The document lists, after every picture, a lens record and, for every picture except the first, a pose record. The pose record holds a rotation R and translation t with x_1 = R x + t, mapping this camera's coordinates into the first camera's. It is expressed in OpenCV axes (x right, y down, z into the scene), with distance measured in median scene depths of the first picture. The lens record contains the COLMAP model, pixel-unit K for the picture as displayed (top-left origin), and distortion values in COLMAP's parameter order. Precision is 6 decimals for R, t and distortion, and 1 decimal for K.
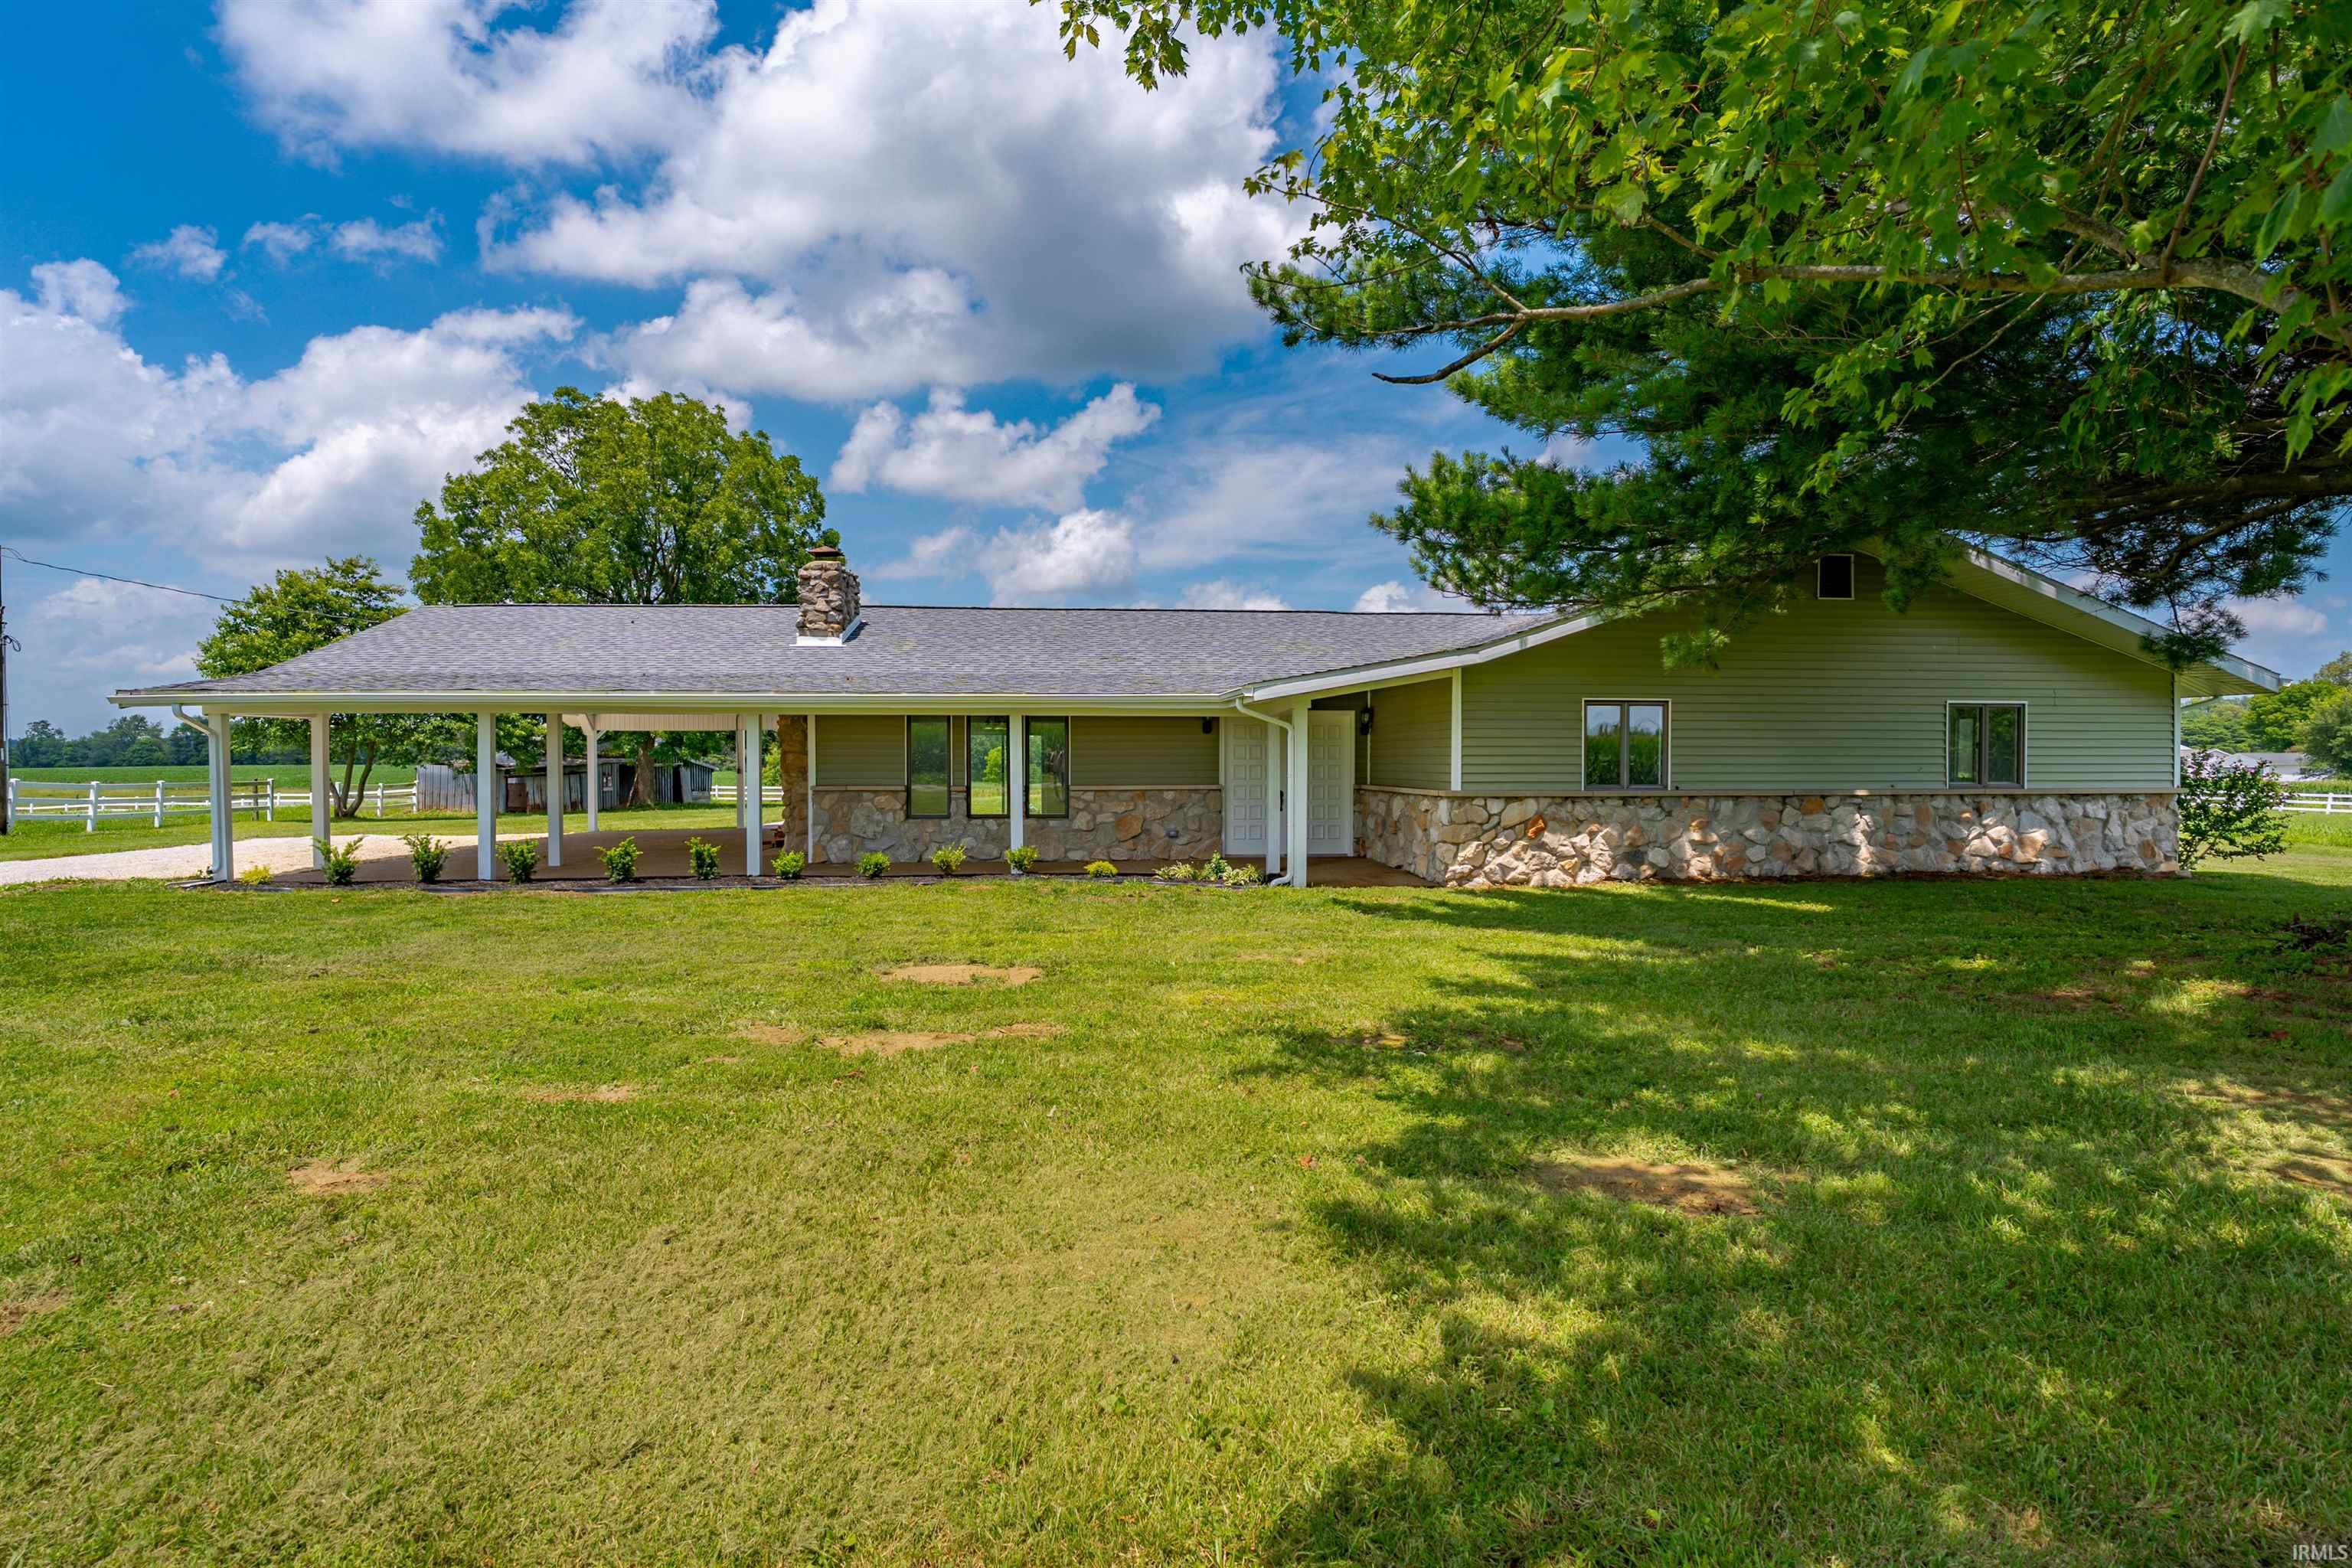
lens RADIAL K [[1143.4, 0, 1176.0], [0, 1143.4, 784.0], [0, 0, 1]] dist [-0.036316, 0.000086]
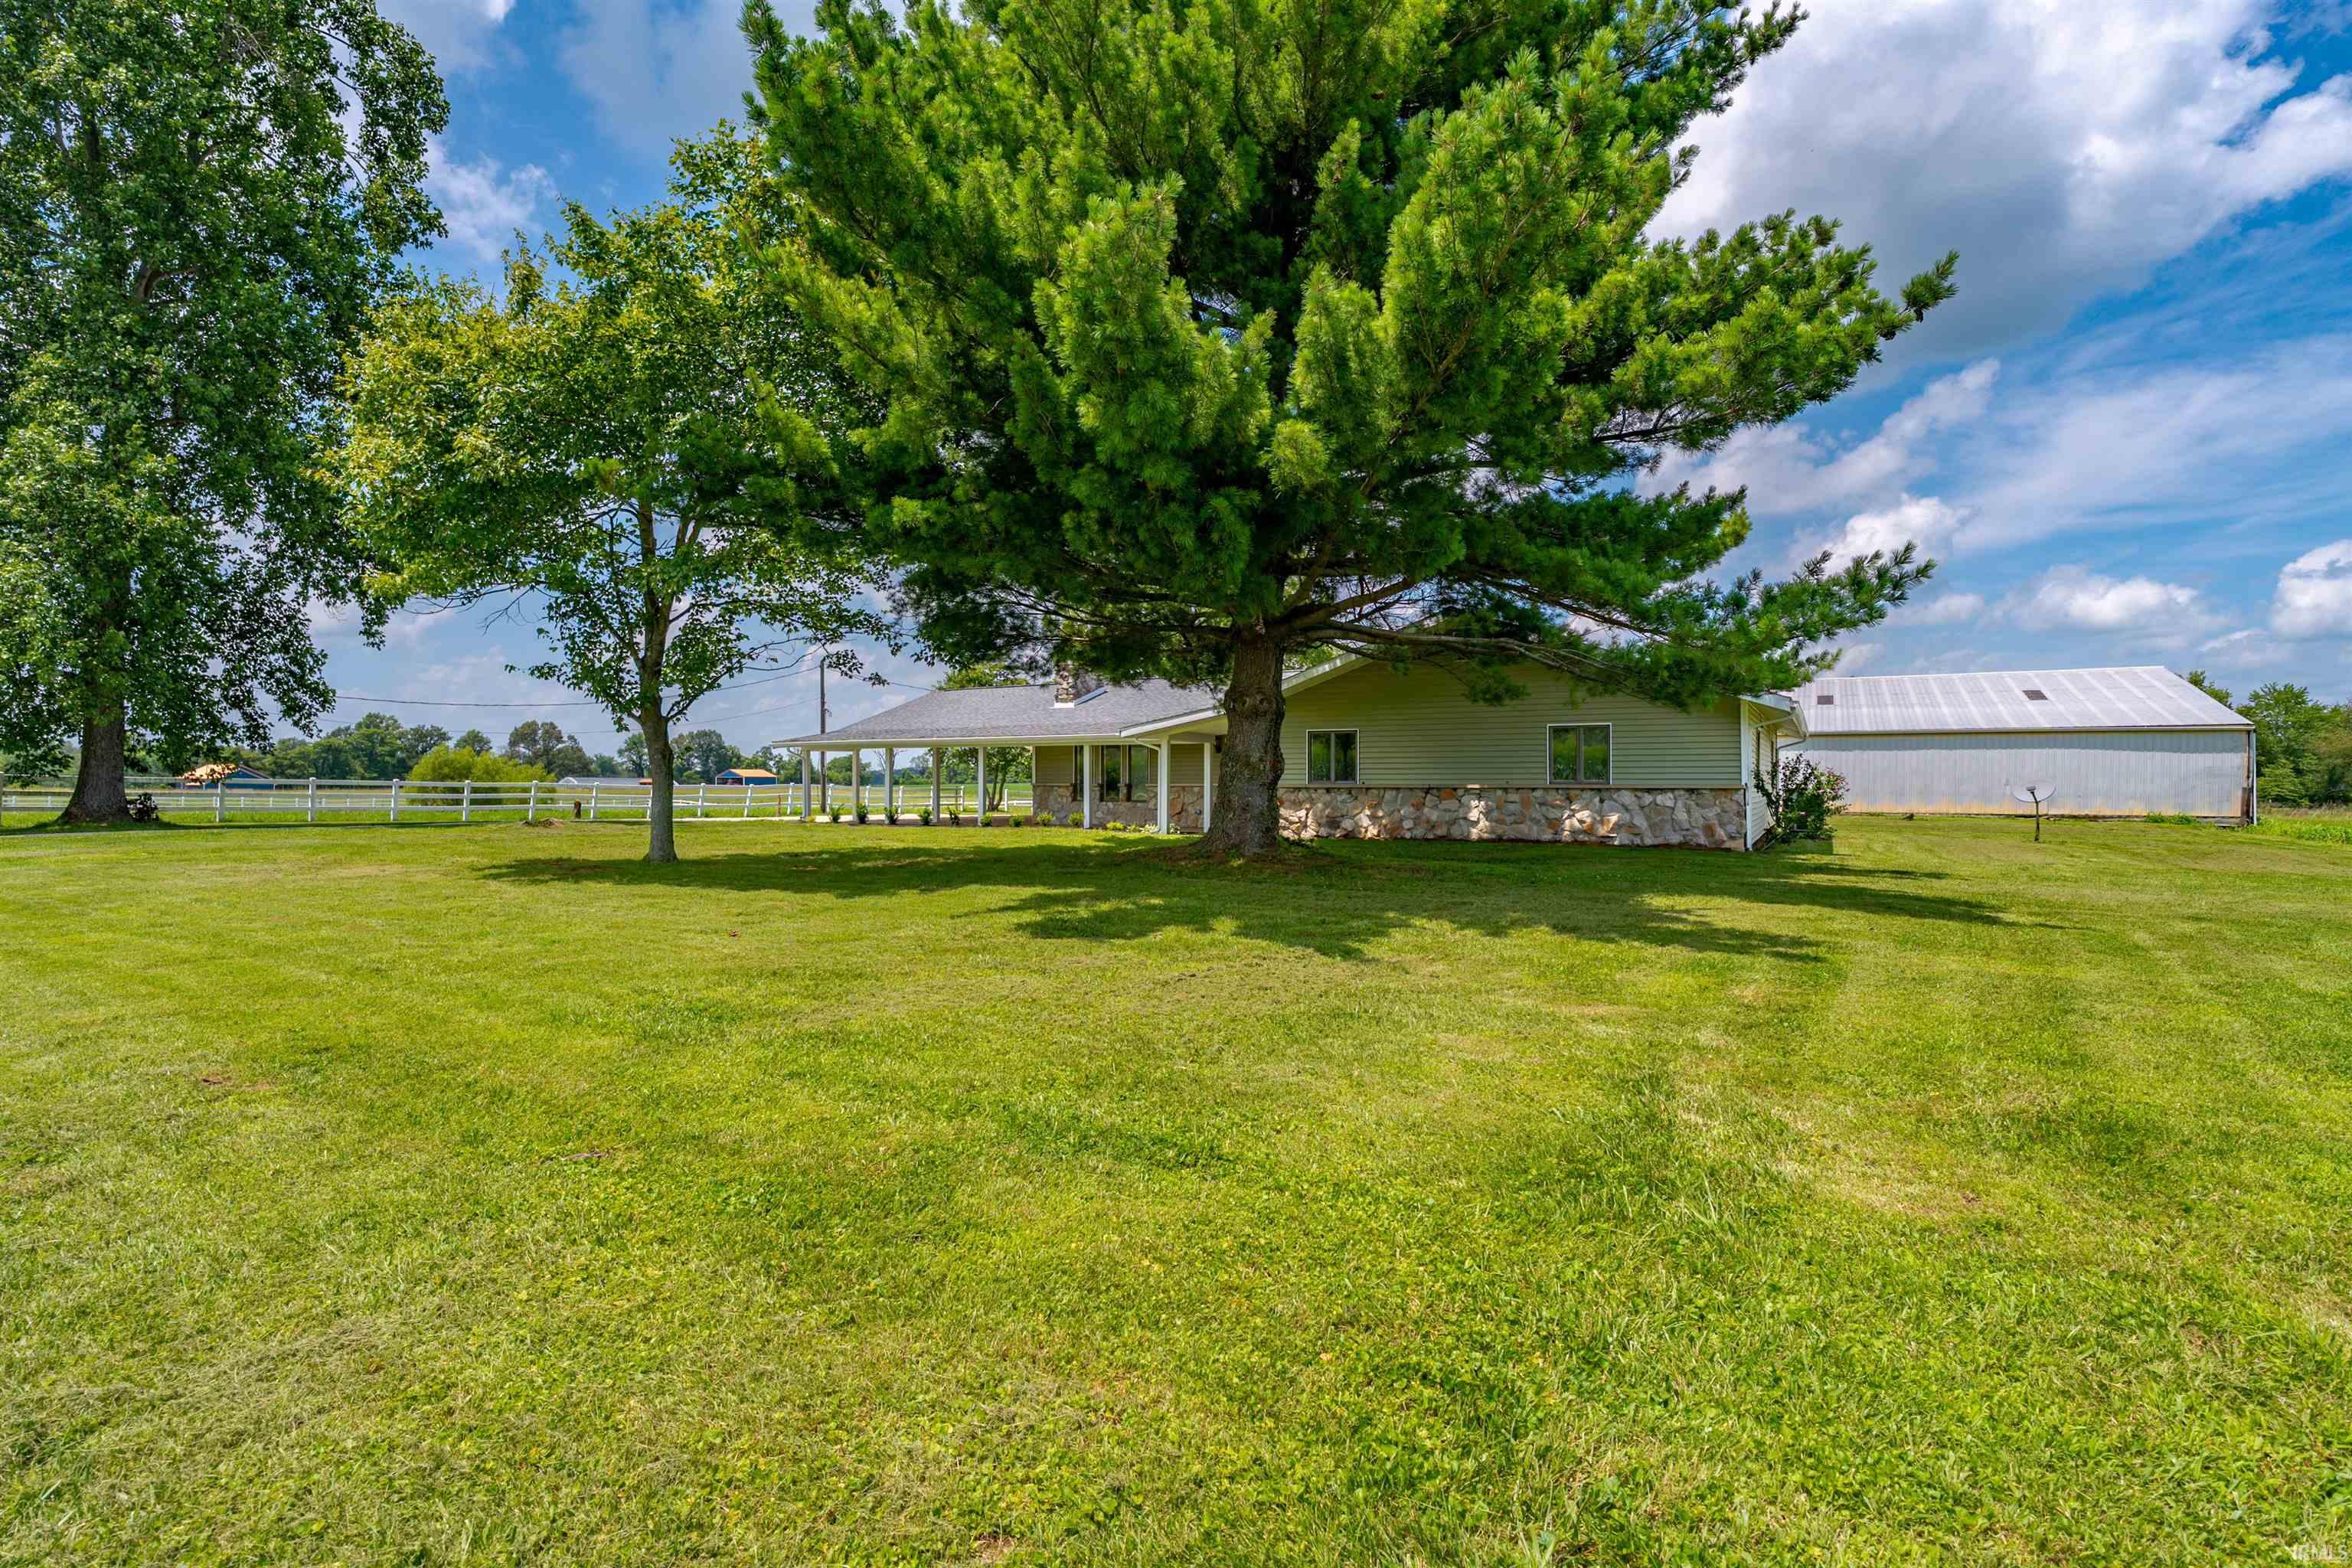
lens RADIAL K [[1099.6, 0, 1176.0], [0, 1099.6, 784.0], [0, 0, 1]] dist [-0.021037, -0.000163]
pose [[0.818222, 0.002482, -0.574897, 1.118706], [-0.009581, 0.999911, -0.009321, 0.021904], [0.574823, 0.013135, 0.818173, -0.451464]]
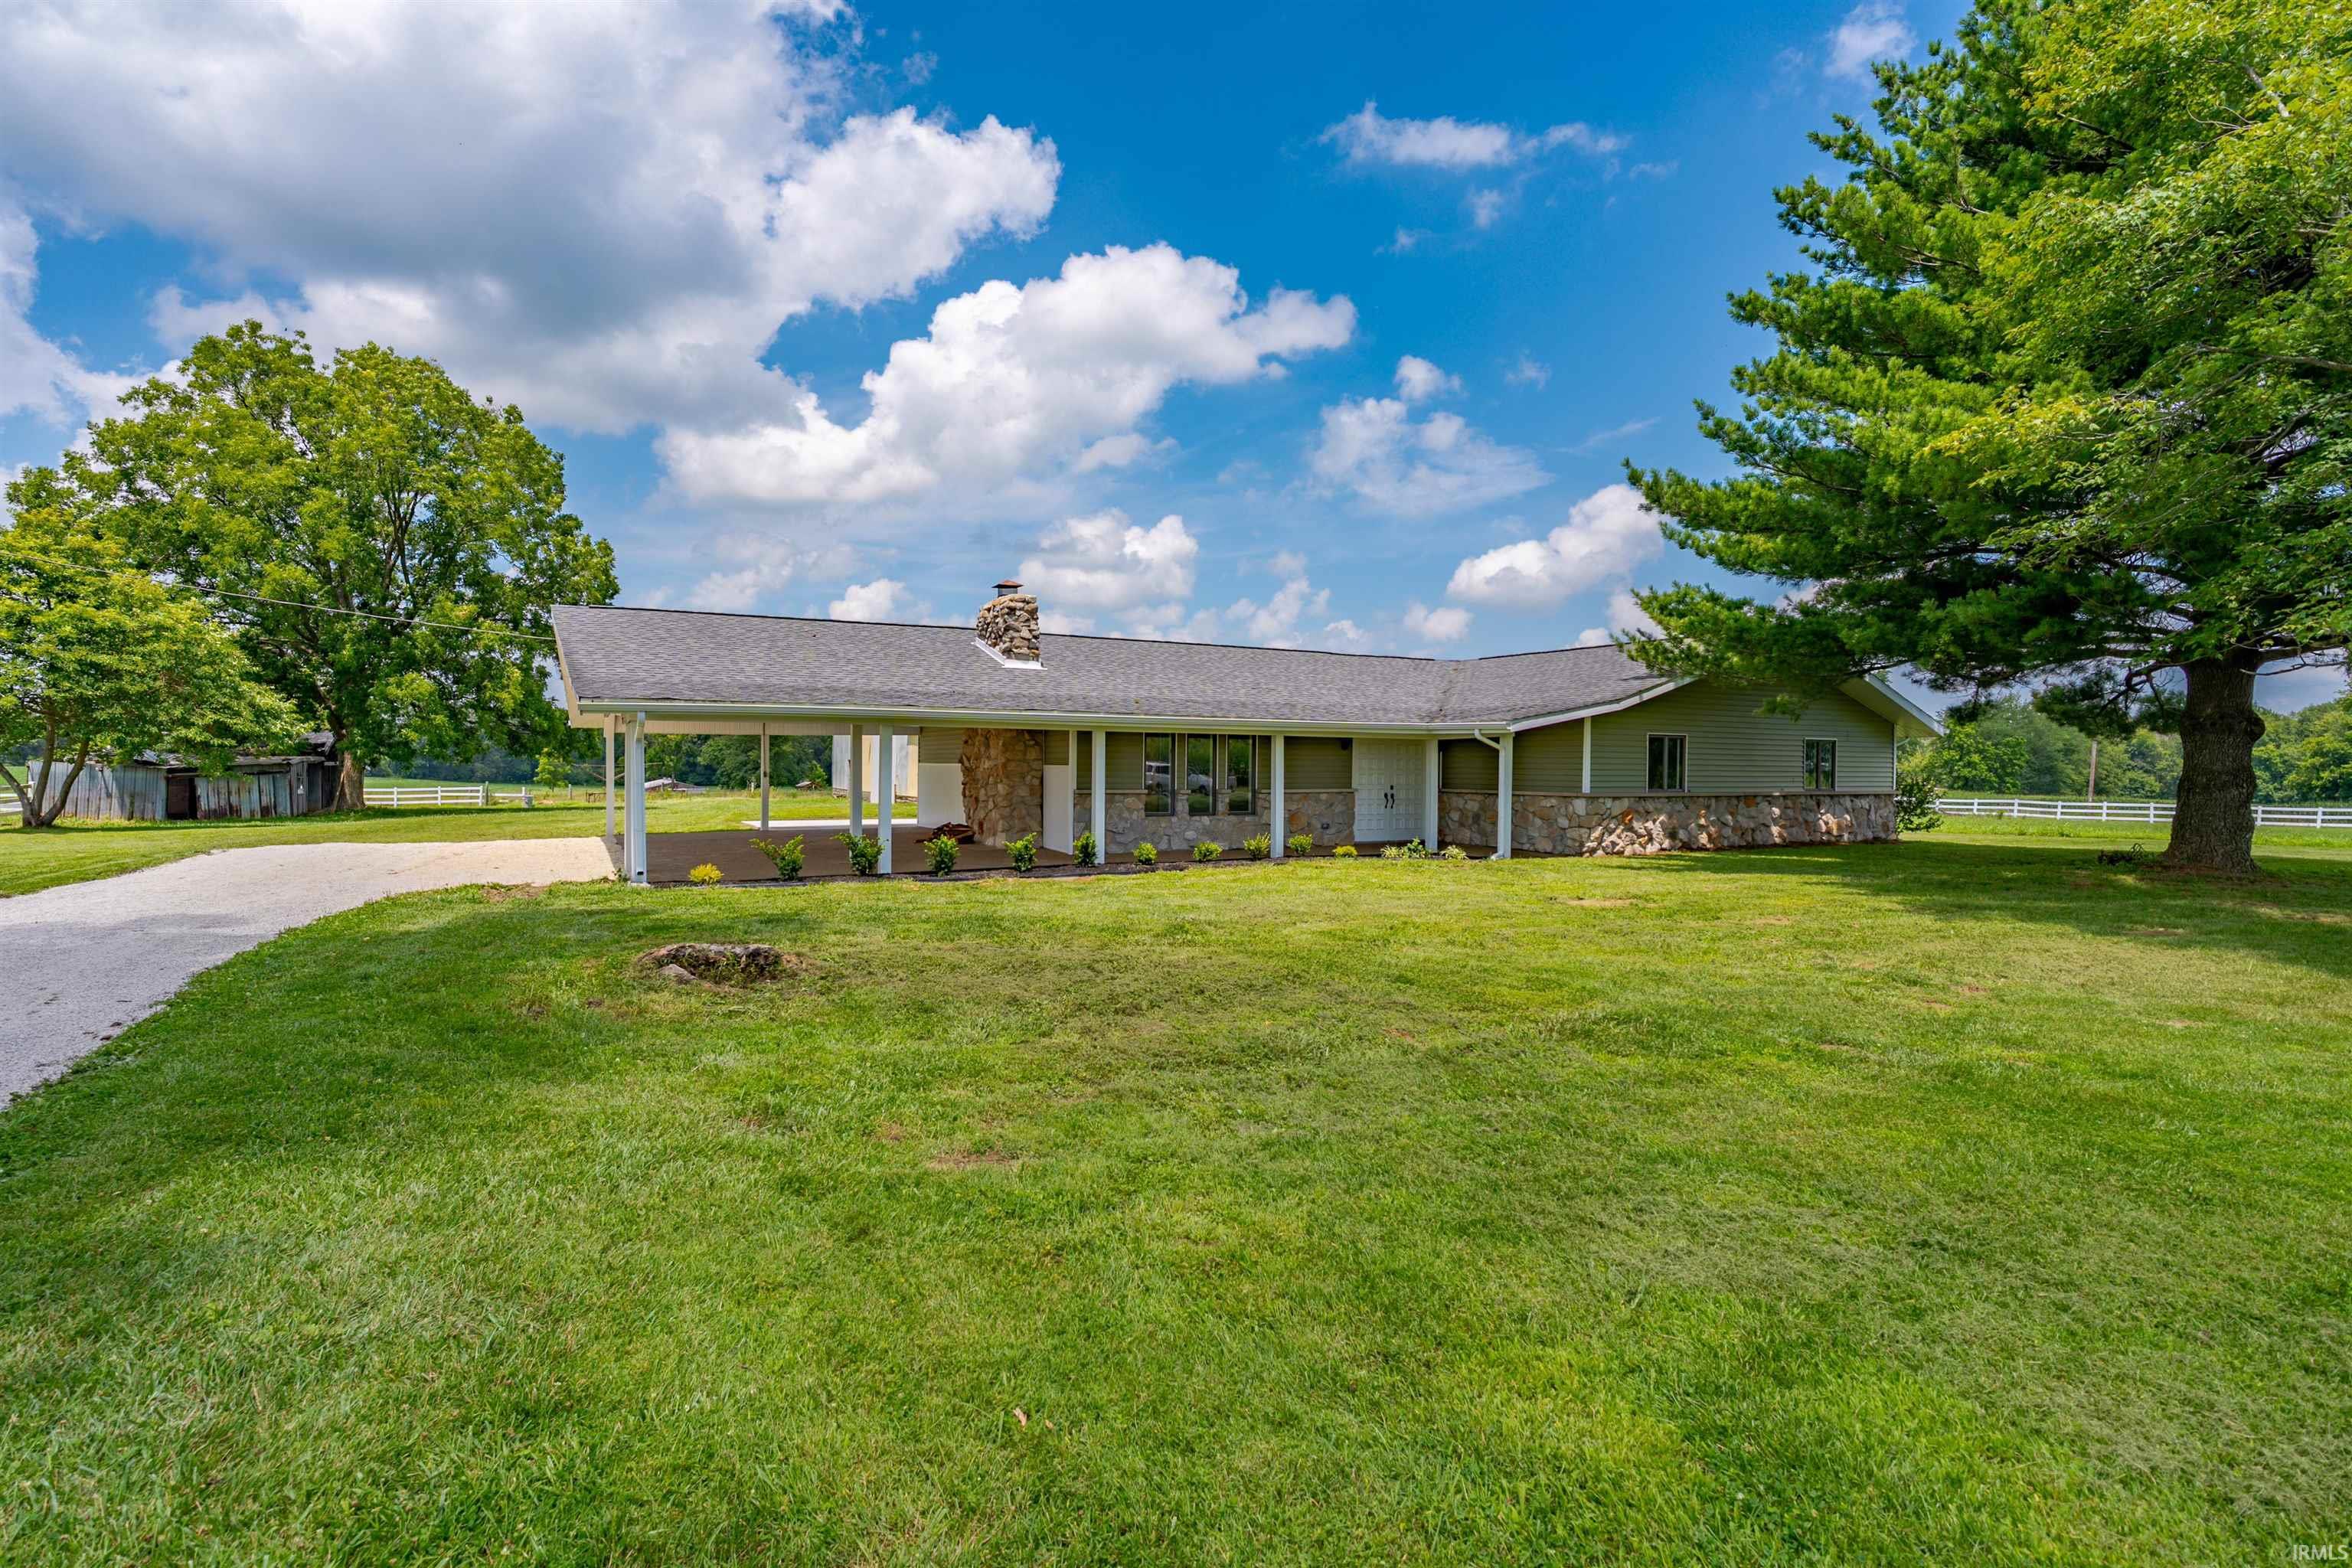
lens RADIAL K [[1099.6, 0, 1176.0], [0, 1099.6, 784.0], [0, 0, 1]] dist [-0.021037, -0.000163]
pose [[0.919794, 0.002525, 0.392394, -0.795934], [-0.001268, 0.999993, -0.003463, -0.000322], [-0.392400, 0.002687, 0.919791, -0.113497]]
